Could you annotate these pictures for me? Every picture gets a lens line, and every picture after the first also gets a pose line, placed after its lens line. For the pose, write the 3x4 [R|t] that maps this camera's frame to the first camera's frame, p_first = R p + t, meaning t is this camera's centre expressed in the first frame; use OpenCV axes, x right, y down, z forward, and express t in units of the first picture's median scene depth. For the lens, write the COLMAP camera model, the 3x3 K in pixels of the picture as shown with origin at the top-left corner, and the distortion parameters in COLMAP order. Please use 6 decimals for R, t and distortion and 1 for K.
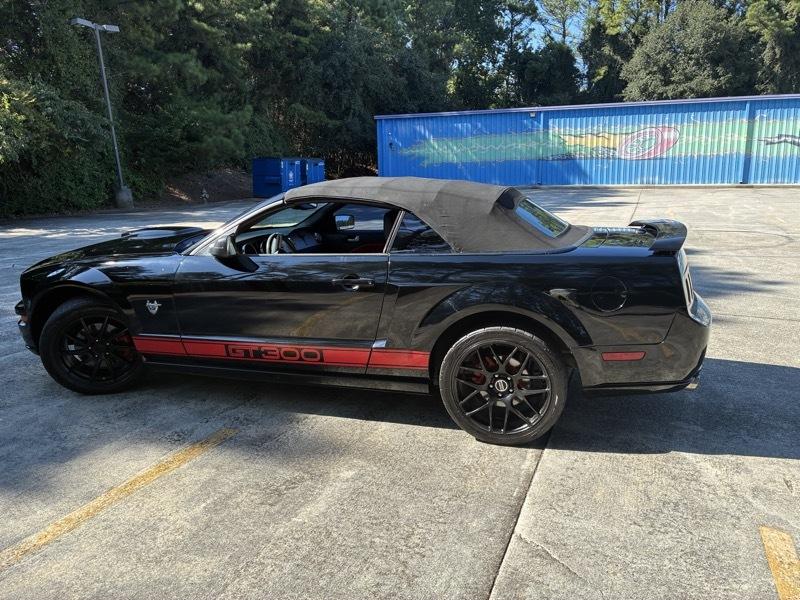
lens RADIAL K [[606.1, 0, 406.0], [0, 606.1, 293.2], [0, 0, 1]] dist [0.047981, -0.063310]
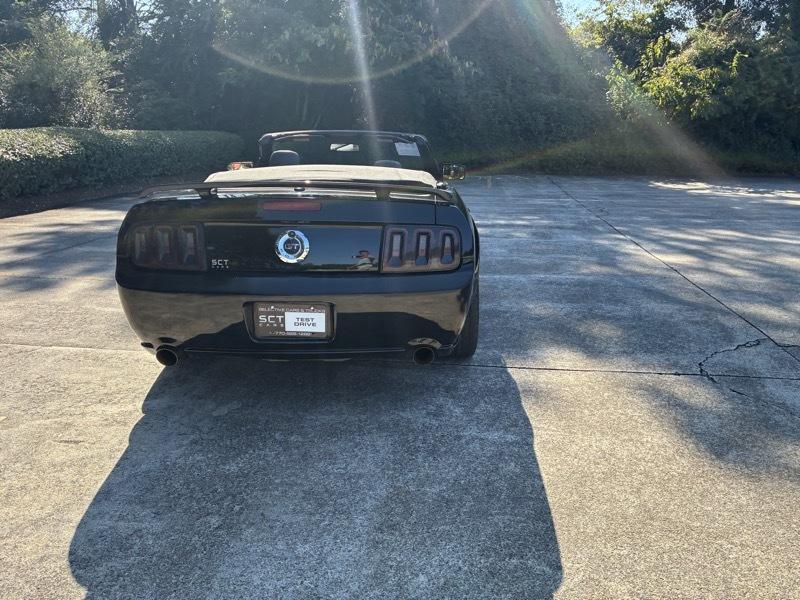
lens RADIAL K [[606.1, 0, 409.6], [0, 606.1, 304.2], [0, 0, 1]] dist [0.047981, -0.063310]
pose [[0.271067, 0.269970, -0.923926, 0.198165], [-0.197826, 0.954997, 0.221010, -0.025990], [0.942013, 0.122868, 0.312275, 0.145872]]
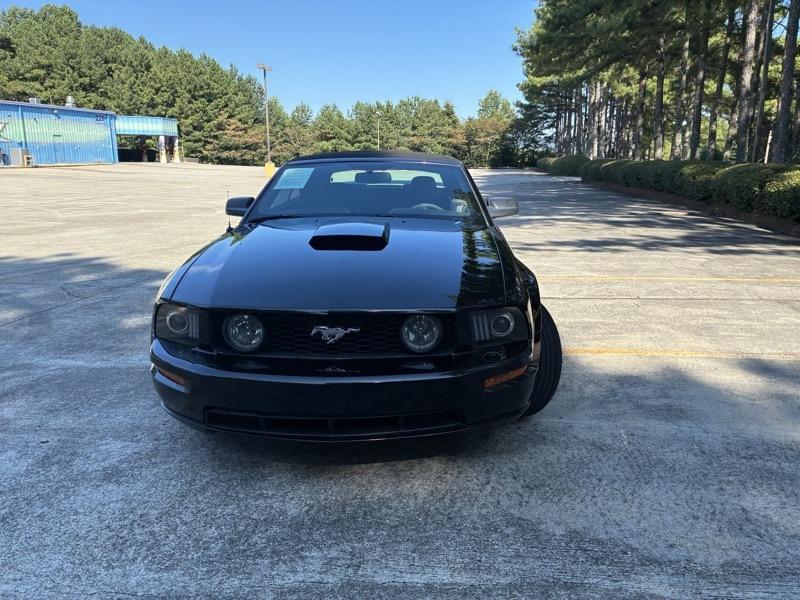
lens RADIAL K [[606.1, 0, 409.3], [0, 606.1, 291.3], [0, 0, 1]] dist [0.047981, -0.063310]
pose [[-0.248422, -0.199621, 0.947860, -0.213574], [0.190699, 0.949306, 0.249906, -0.038711], [-0.949695, 0.242838, -0.197761, 0.221201]]
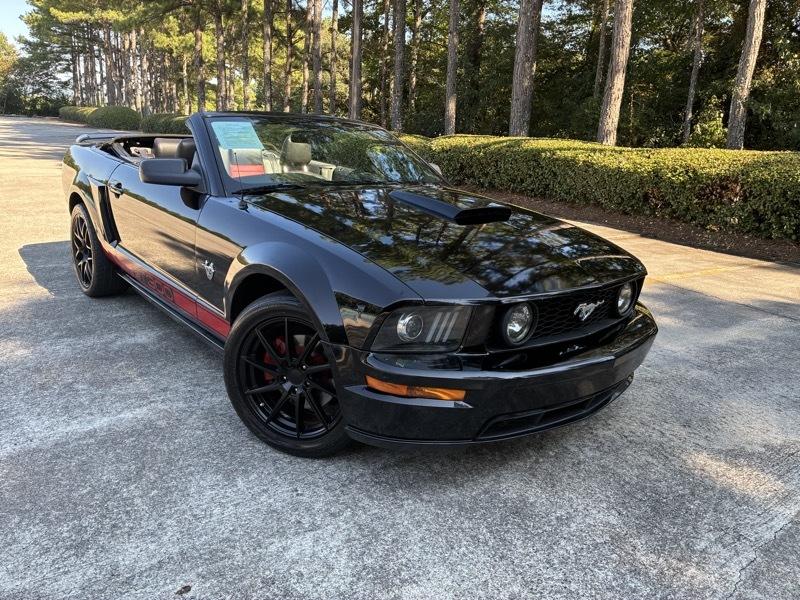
lens RADIAL K [[606.1, 0, 406.8], [0, 606.1, 294.3], [0, 0, 1]] dist [0.047981, -0.063310]
pose [[-0.831453, -0.184741, 0.523982, -0.134248], [0.057339, 0.909531, 0.411662, -0.053305], [-0.552628, 0.372322, -0.745639, 0.303626]]
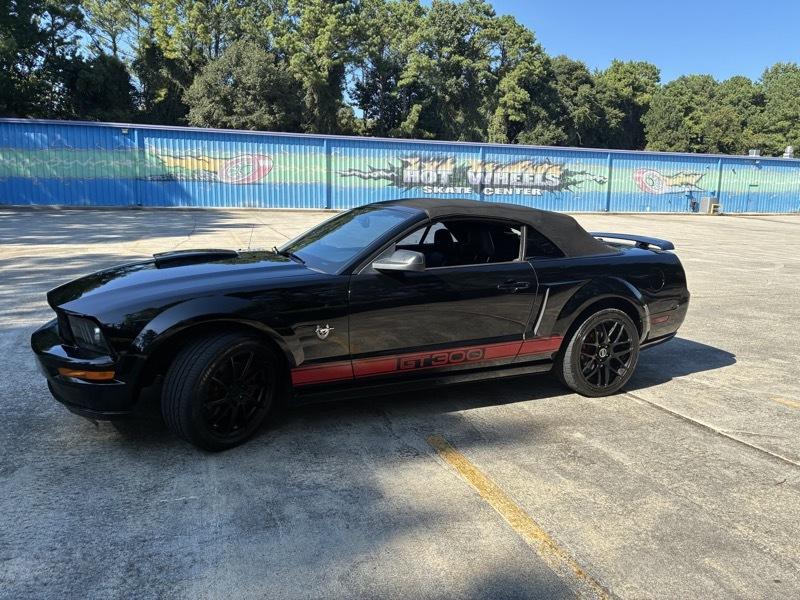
lens RADIAL K [[606.1, 0, 410.5], [0, 606.1, 287.7], [0, 0, 1]] dist [0.047981, -0.063310]
pose [[0.748932, -0.071504, 0.658777, -0.149819], [0.101103, 0.994852, -0.006958, -0.003903], [-0.654888, 0.071815, 0.752306, 0.034186]]
